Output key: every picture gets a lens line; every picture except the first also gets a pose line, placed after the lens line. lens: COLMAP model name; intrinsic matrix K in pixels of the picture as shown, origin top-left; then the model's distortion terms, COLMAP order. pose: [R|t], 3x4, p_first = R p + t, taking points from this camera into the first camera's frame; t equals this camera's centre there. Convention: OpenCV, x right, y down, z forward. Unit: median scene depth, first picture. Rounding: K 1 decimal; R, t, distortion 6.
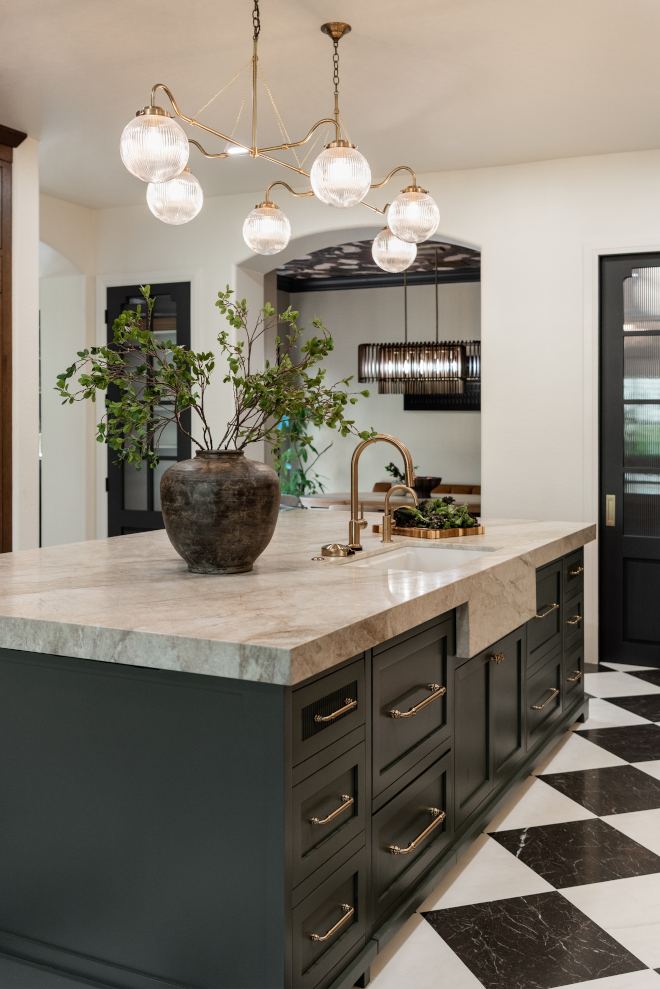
lens RADIAL K [[1054.8, 0, 325.9], [0, 1054.8, 408.9], [0, 0, 1]] dist [0.013150, 0.000000]
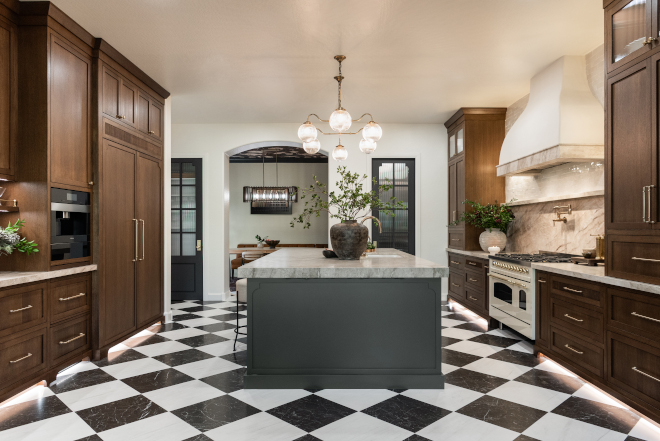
lens RADIAL K [[484.3, 0, 332.9], [0, 484.3, 208.1], [0, 0, 1]] dist [0.021780, 0.005840]
pose [[0.888571, 0.010187, 0.458626, -0.458790], [0.000650, 0.999724, -0.023465, 0.022826], [-0.458739, 0.021149, 0.888320, -0.127429]]
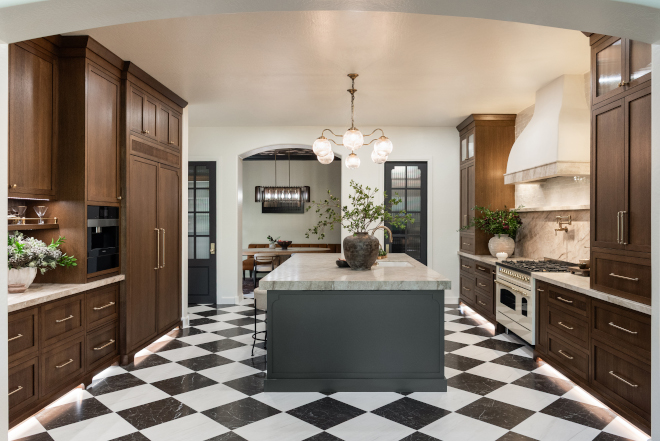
lens RADIAL K [[525.7, 0, 350.9], [0, 525.7, 183.9], [0, 0, 1]] dist [0.012106, 0.003466]
pose [[0.883733, 0.021688, 0.467488, -0.519634], [-0.001371, 0.999041, -0.043756, -0.021926], [-0.467989, 0.038028, 0.882916, -0.243486]]
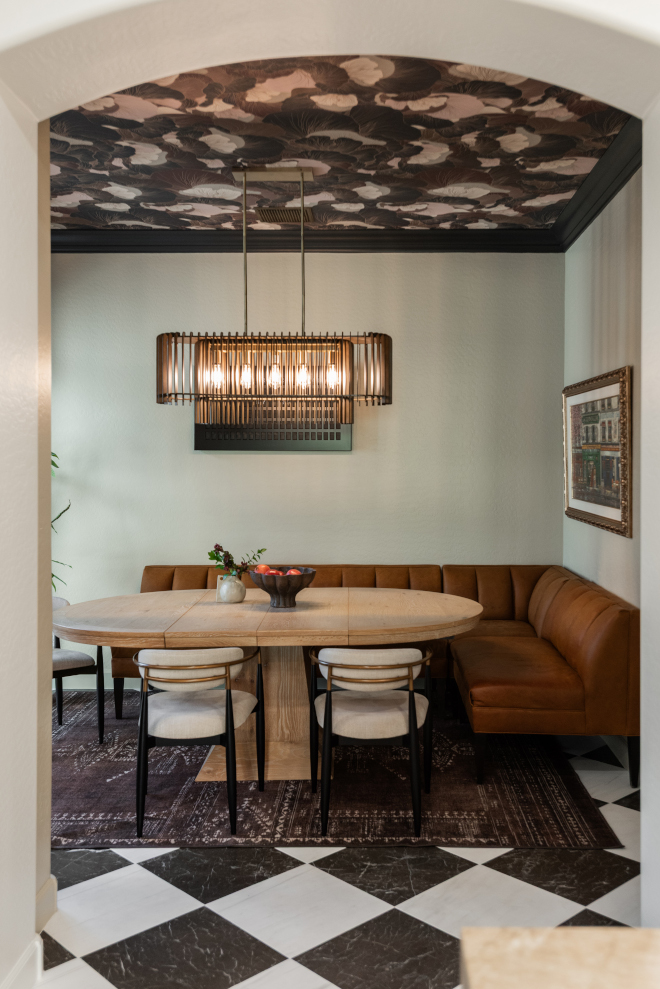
lens RADIAL K [[962.0, 0, 352.2], [0, 962.0, 444.6], [0, 0, 1]] dist [0.047430, 0.000000]
pose [[0.907834, 0.000264, 0.419329, -0.137592], [-0.002404, 0.999987, 0.004574, -0.008034], [-0.419322, -0.005160, 0.907823, 0.767134]]
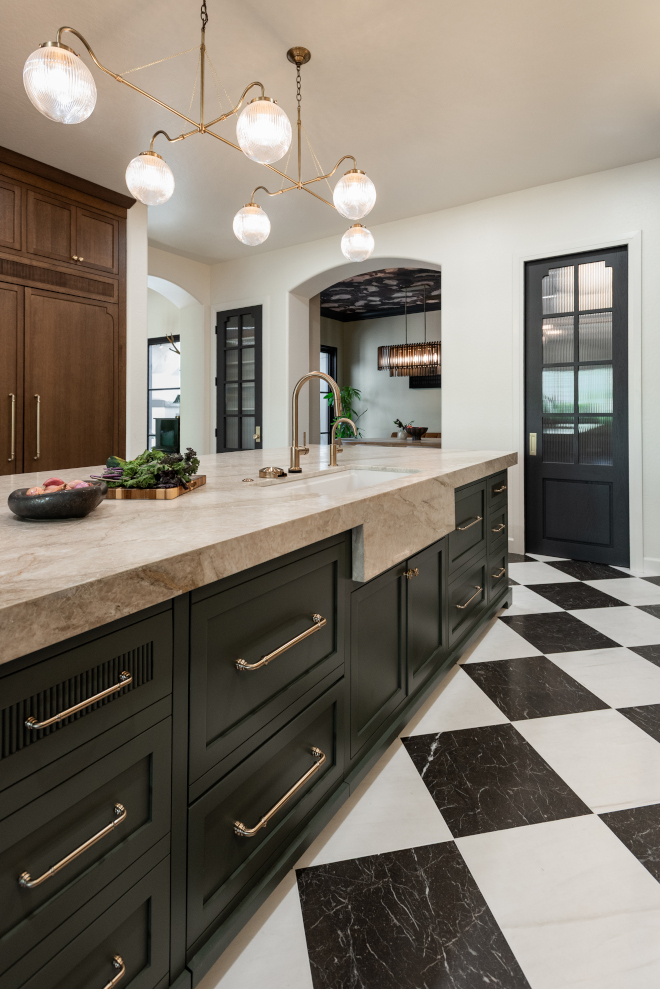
lens RADIAL K [[518.1, 0, 339.0], [0, 518.1, 409.9], [0, 0, 1]] dist [0.029960, -0.006099]
pose [[0.993216, -0.012342, -0.115629, 0.098732], [0.013852, 0.999829, 0.012262, 0.040072], [0.115458, -0.013780, 0.993217, 0.299681]]
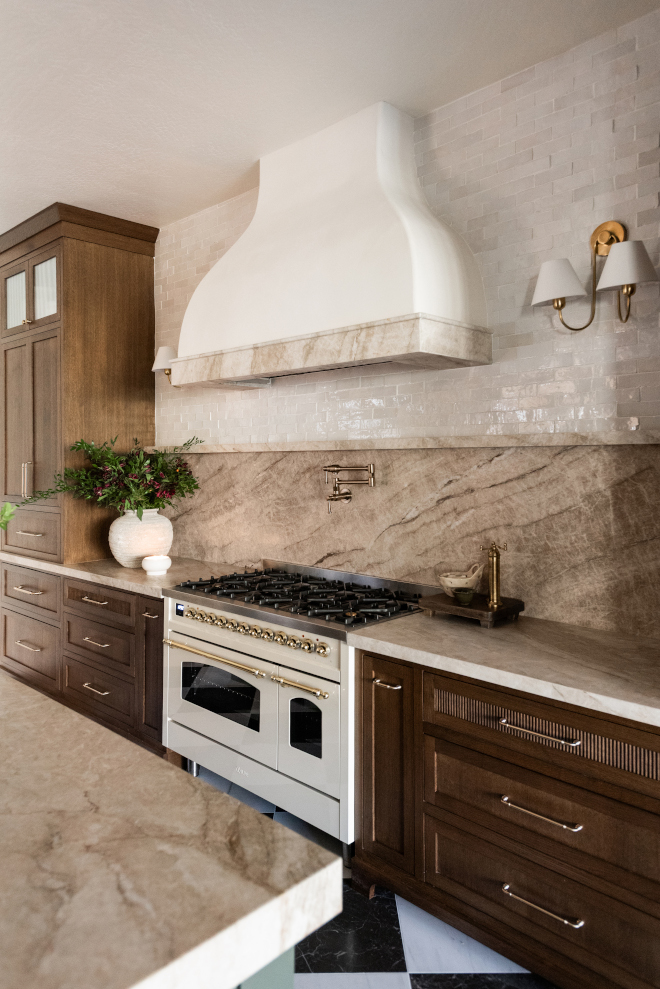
lens RADIAL K [[694.8, 0, 349.8], [0, 694.8, 440.7], [0, 0, 1]] dist [0.071541, 0.001009]
pose [[0.291688, -0.001083, 0.956513, -0.194981], [0.002131, 0.999998, 0.000483, -0.024199], [-0.956511, 0.001897, 0.291690, 0.330734]]
